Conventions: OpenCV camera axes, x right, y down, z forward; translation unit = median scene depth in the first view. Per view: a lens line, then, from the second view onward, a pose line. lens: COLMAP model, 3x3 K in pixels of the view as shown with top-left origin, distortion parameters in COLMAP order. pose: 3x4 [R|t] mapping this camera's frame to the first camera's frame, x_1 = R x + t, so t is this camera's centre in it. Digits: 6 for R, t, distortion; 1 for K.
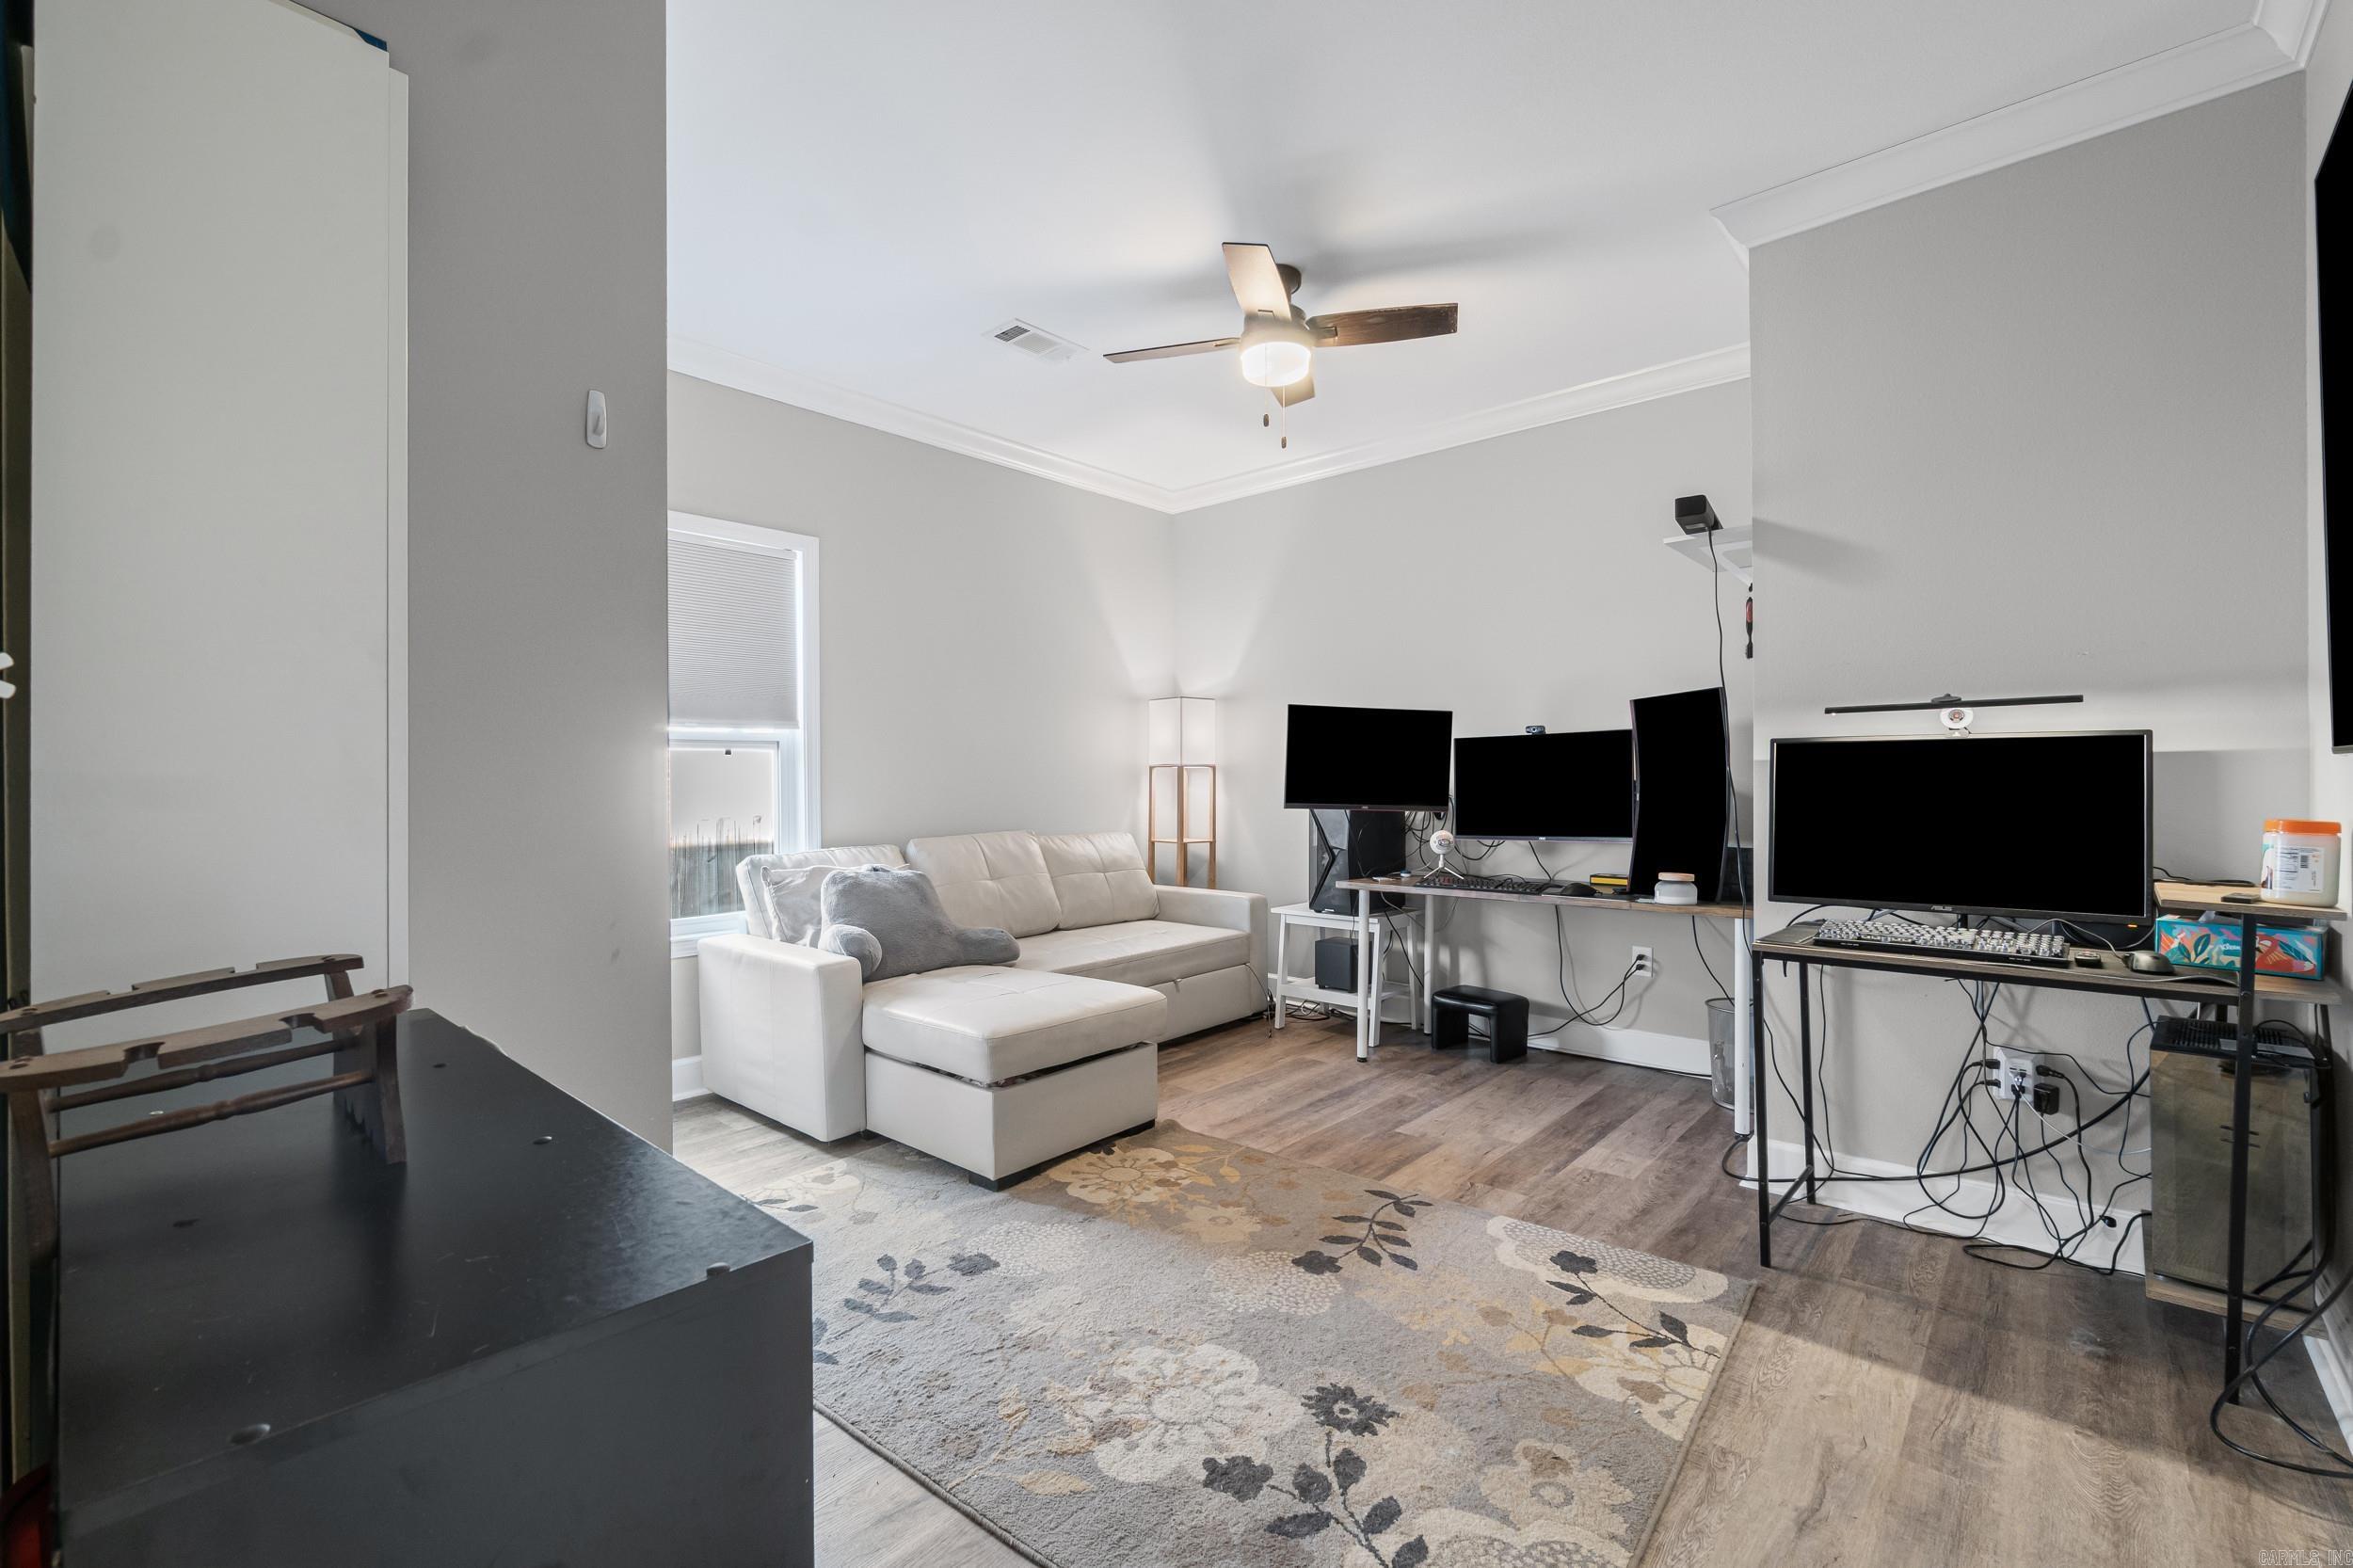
lens RADIAL K [[1021.3, 0, 1168.6], [0, 1021.3, 782.5], [0, 0, 1]] dist [-0.009601, 0.001366]
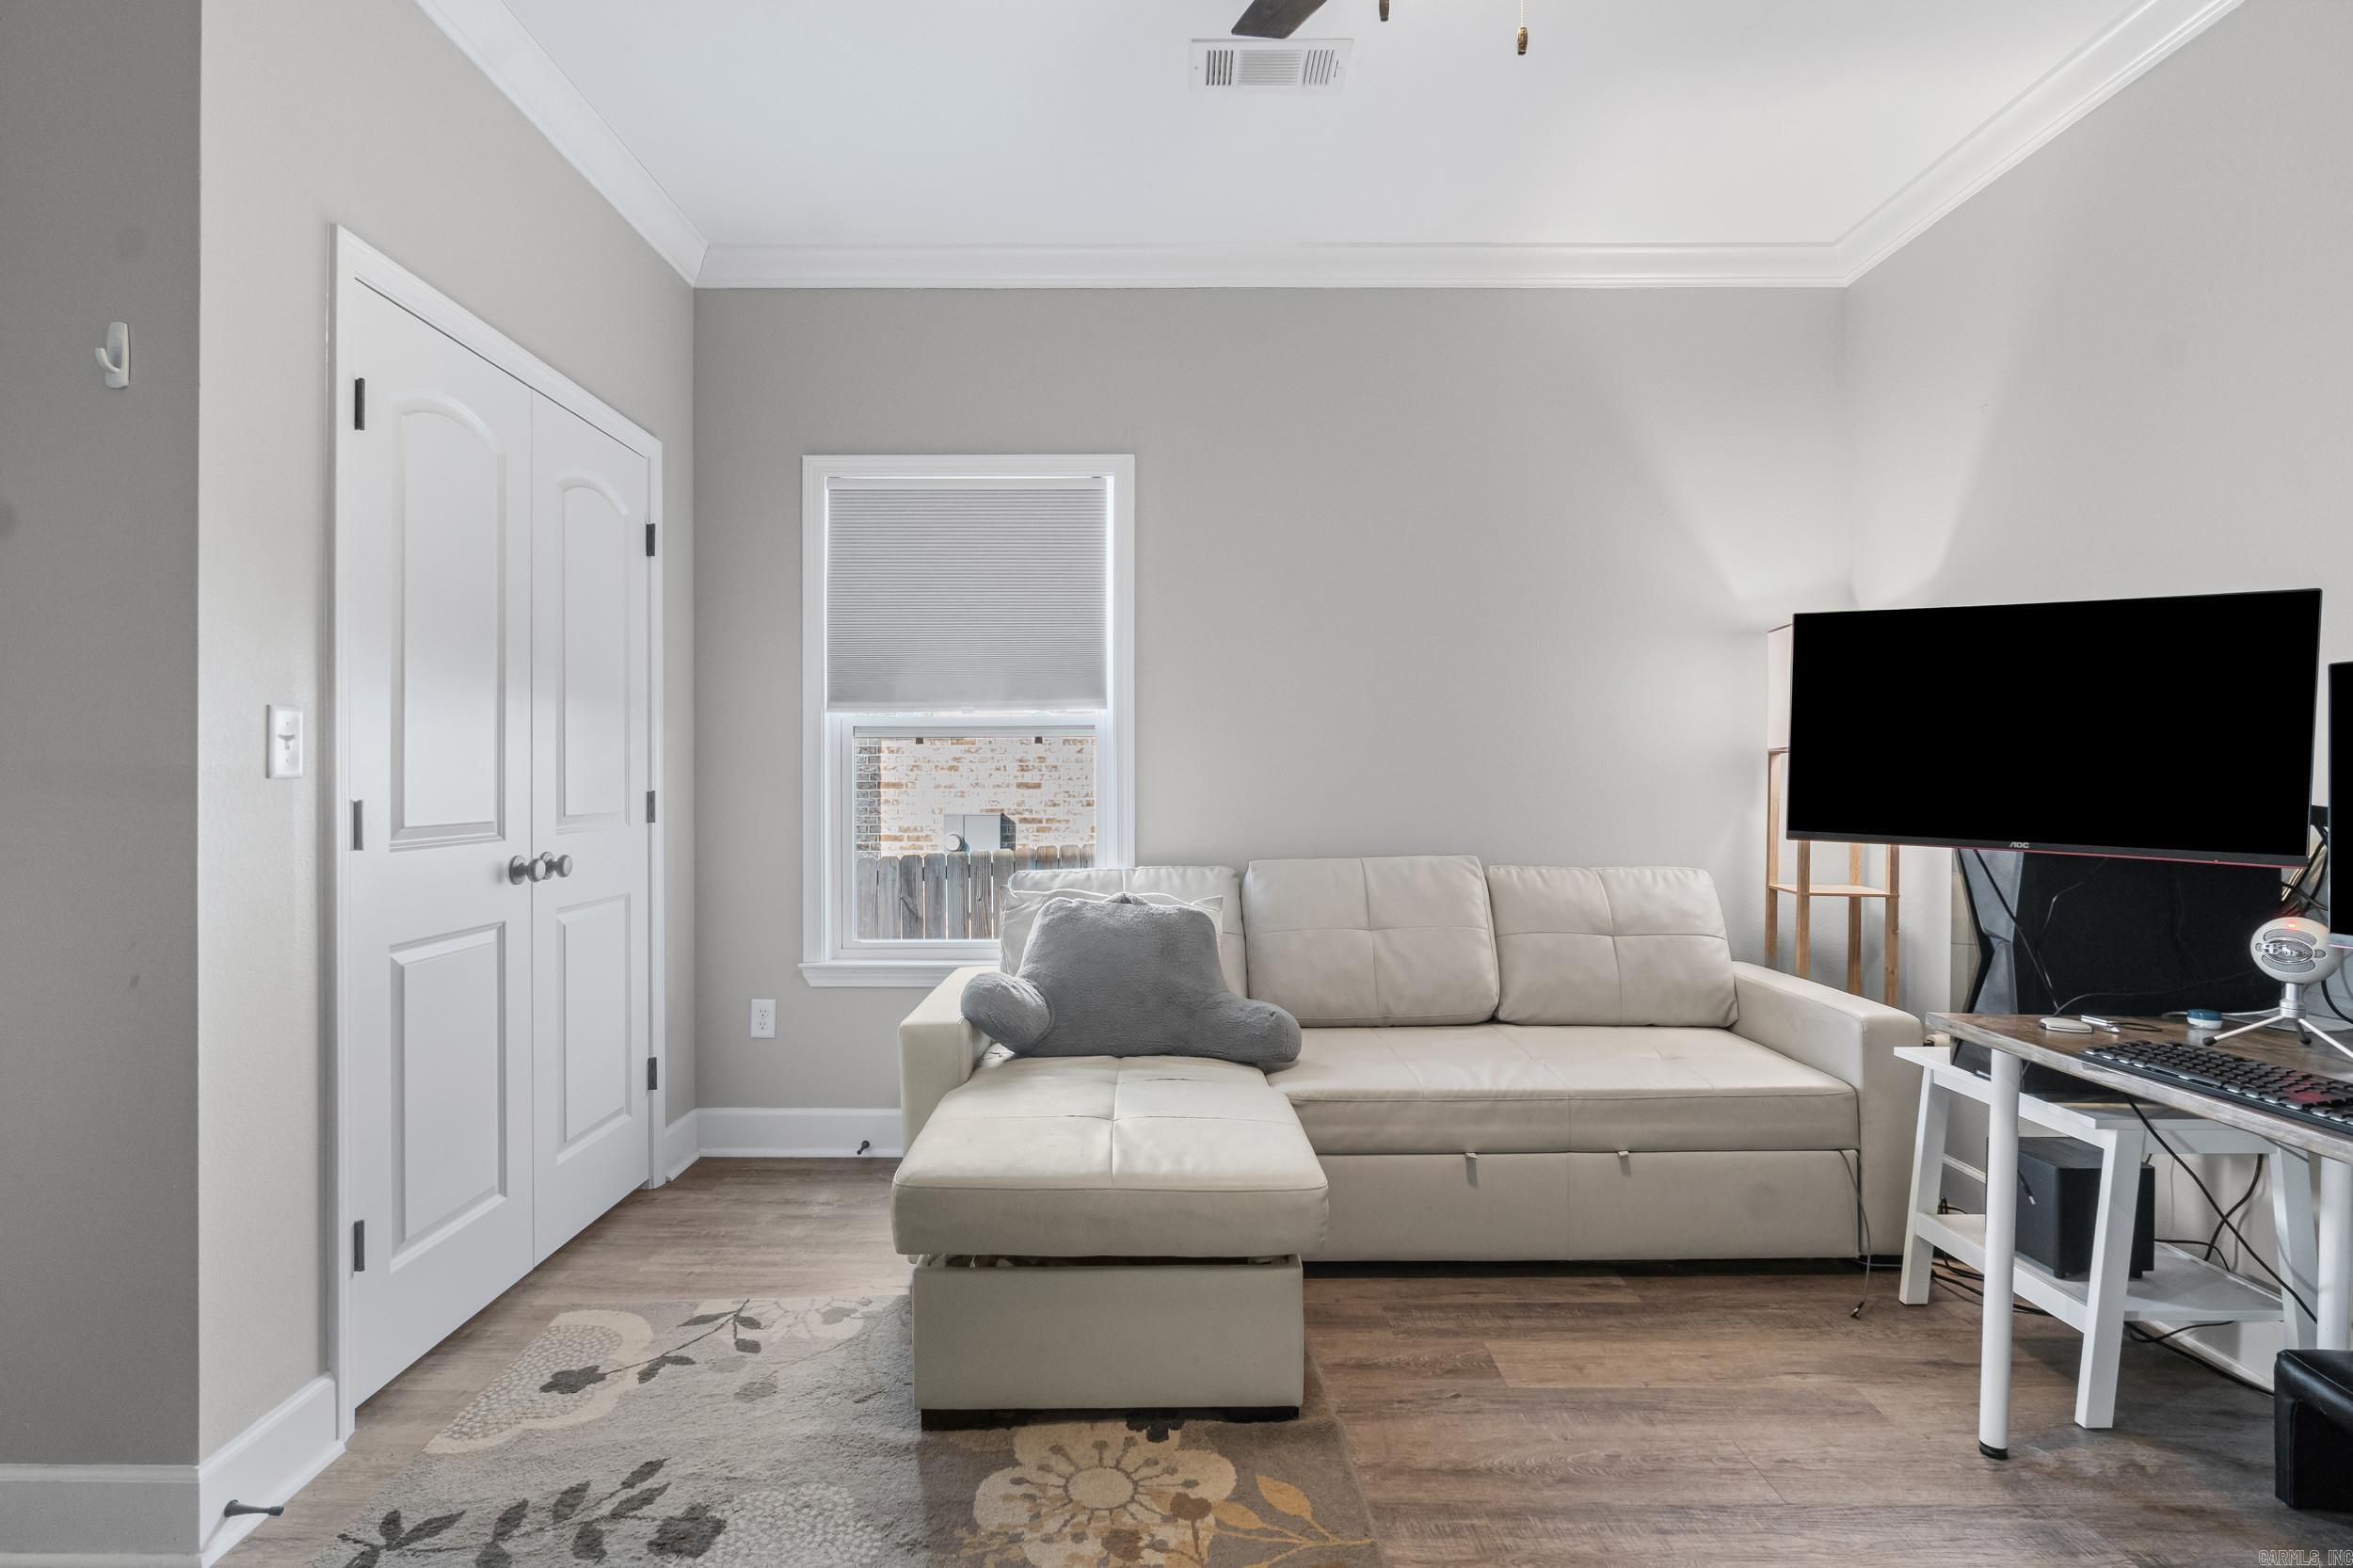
lens RADIAL K [[1196.3, 0, 1173.1], [0, 1196.3, 778.8], [0, 0, 1]] dist [-0.007296, 0.002435]
pose [[0.662770, 0.004218, -0.748811, 0.347596], [-0.004325, 0.999989, 0.001805, -0.001816], [0.748811, 0.002042, 0.662781, 0.448453]]
